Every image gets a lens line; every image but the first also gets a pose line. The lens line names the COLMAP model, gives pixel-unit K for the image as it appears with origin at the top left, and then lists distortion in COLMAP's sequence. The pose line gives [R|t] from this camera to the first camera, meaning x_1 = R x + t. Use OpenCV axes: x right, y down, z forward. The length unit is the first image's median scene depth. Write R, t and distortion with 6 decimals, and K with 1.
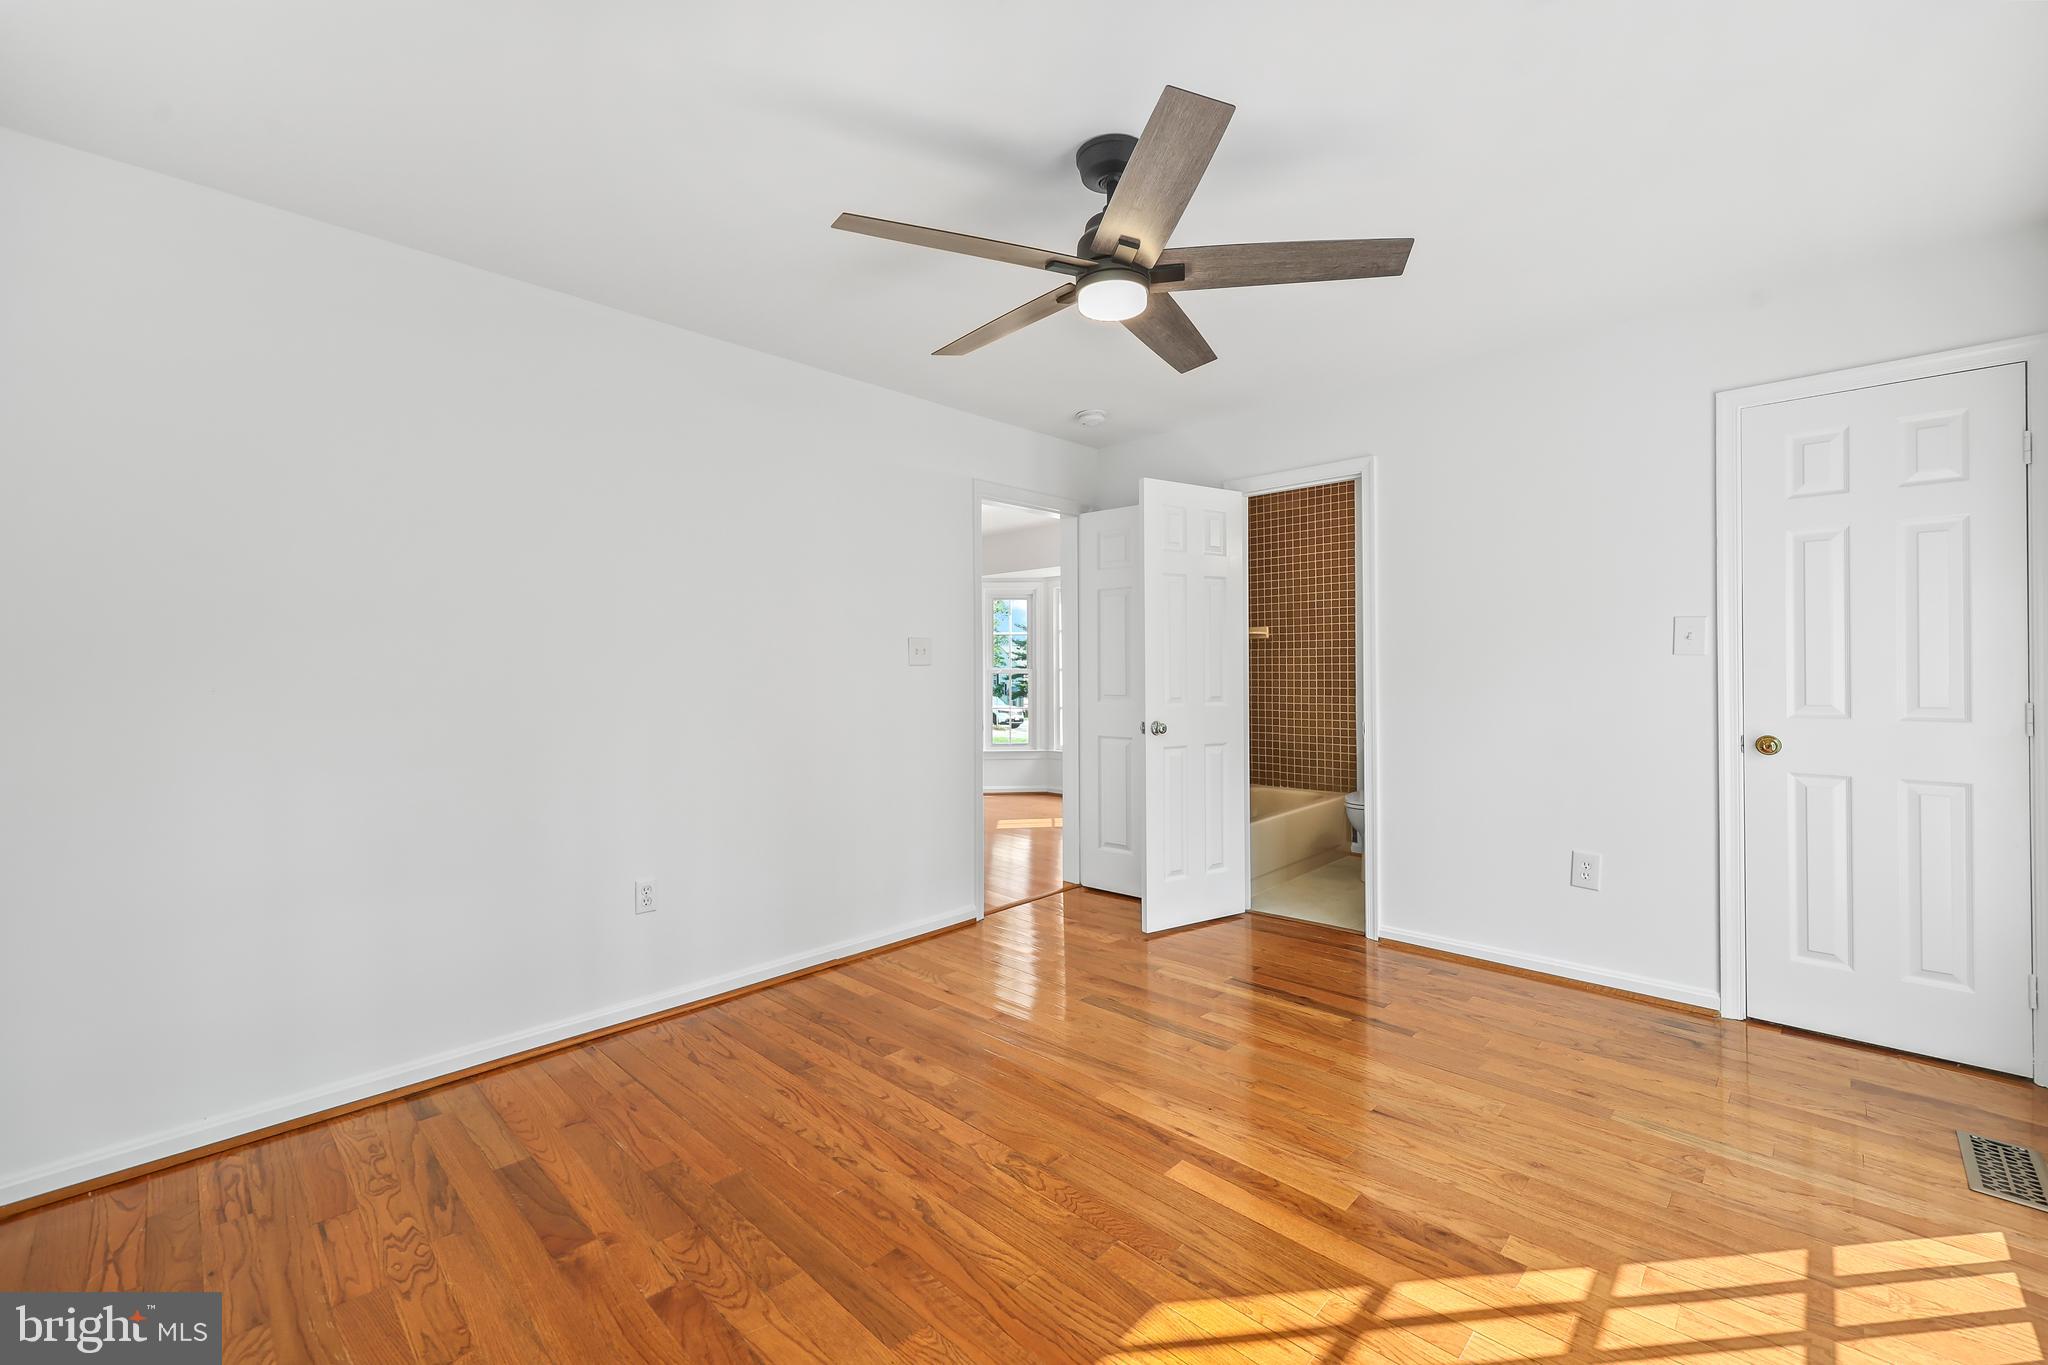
lens RADIAL K [[848.6, 0, 1029.9], [0, 848.6, 689.0], [0, 0, 1]] dist [0.002586, 0.000044]
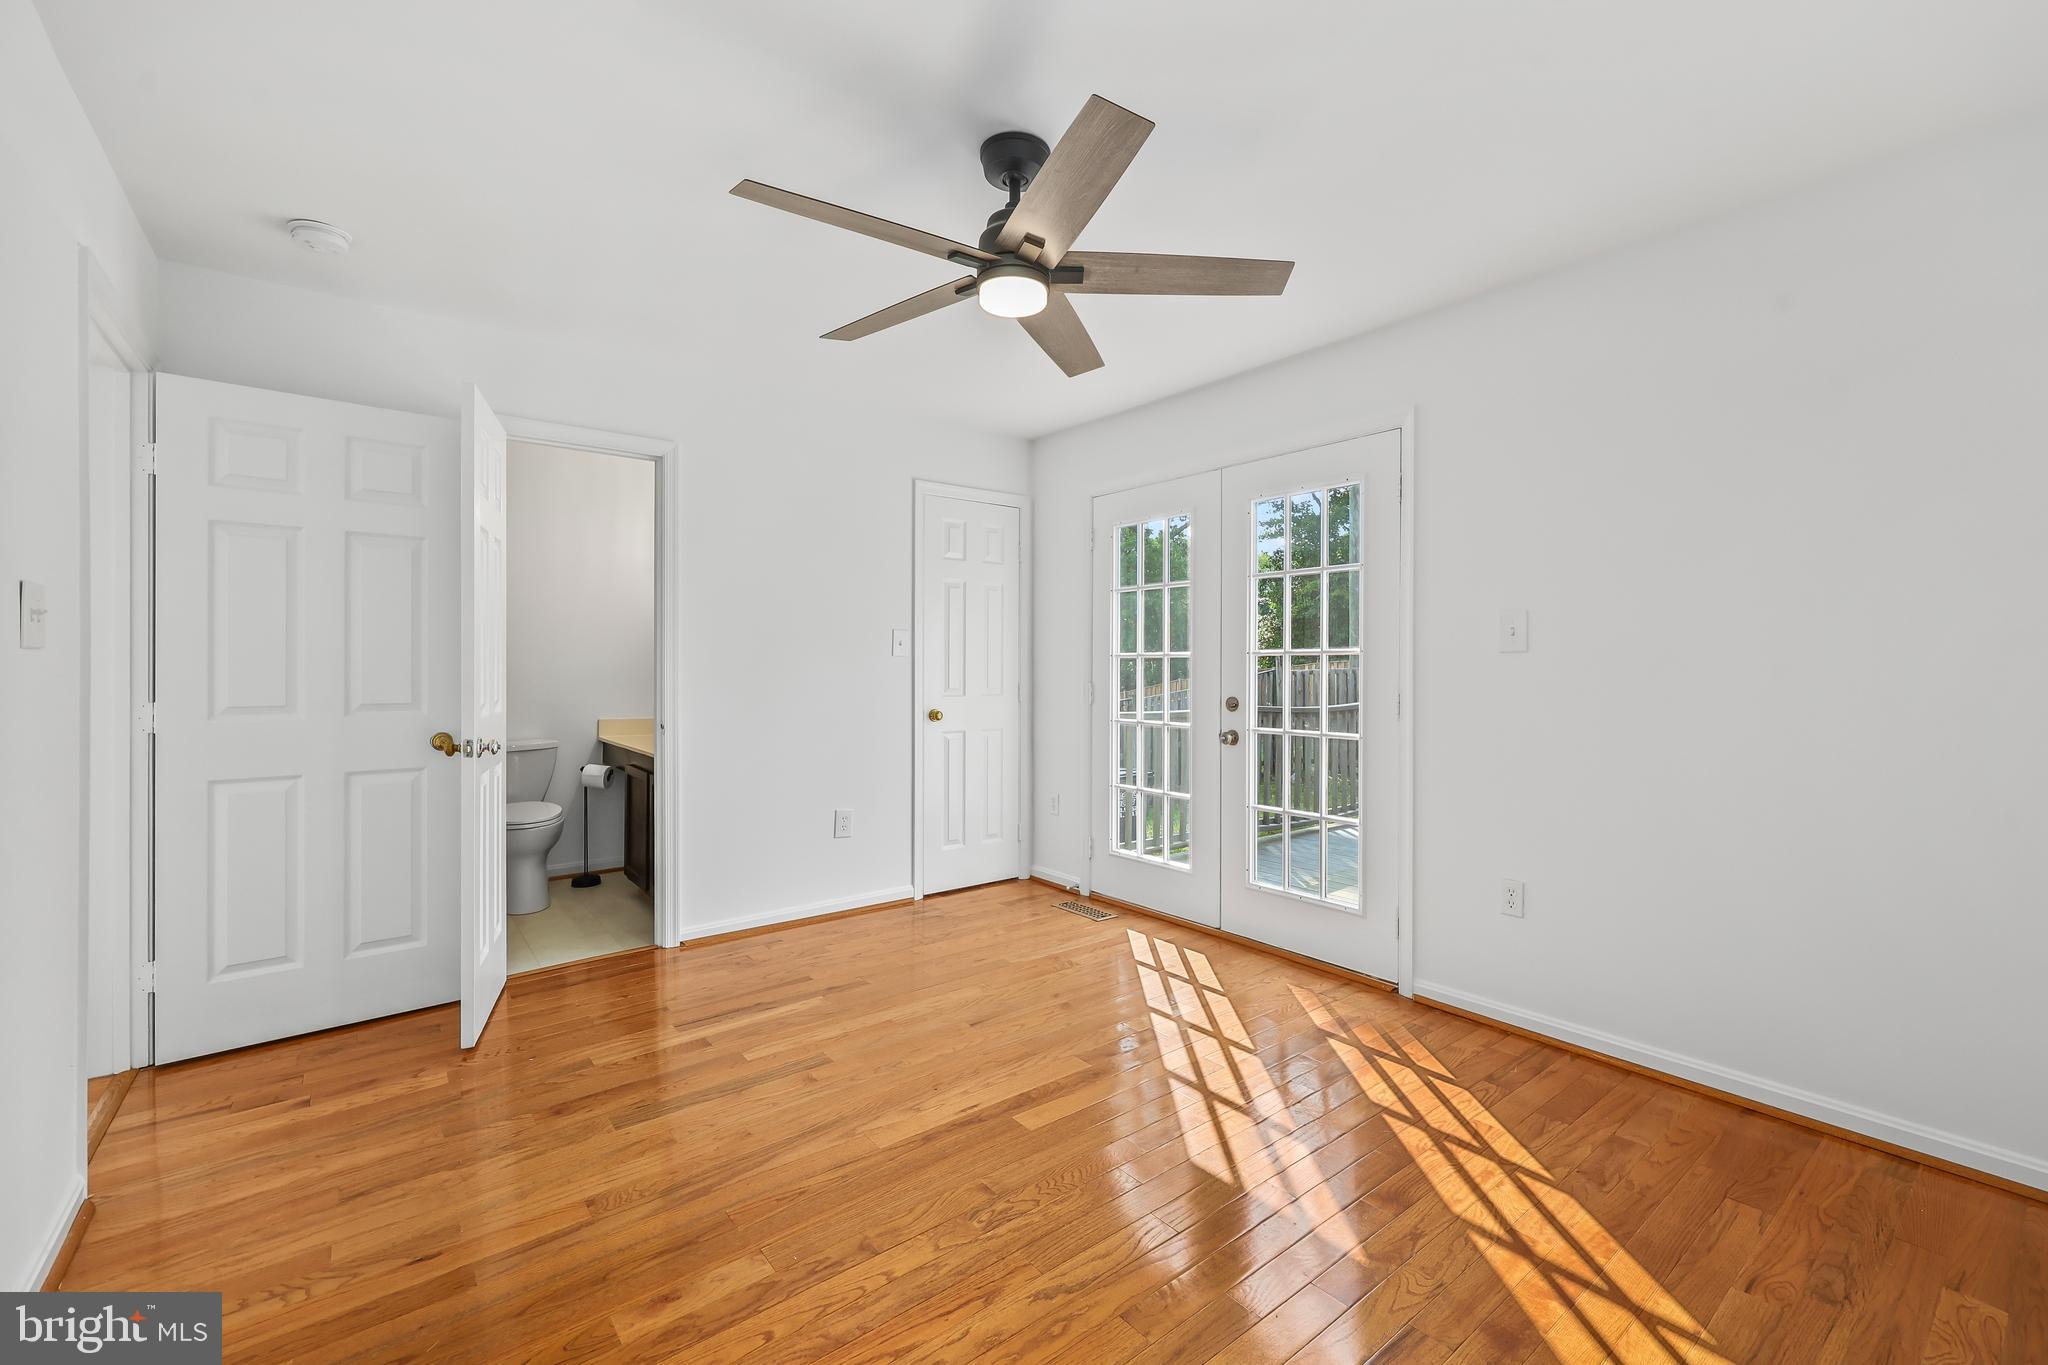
lens RADIAL K [[853.5, 0, 1039.8], [0, 853.5, 714.7], [0, 0, 1]] dist [-0.000938, -0.000112]
pose [[0.126649, -0.050642, 0.990654, -0.757090], [0.023643, 0.998566, 0.048023, -0.006401], [-0.991666, 0.017340, 0.127665, 0.717274]]
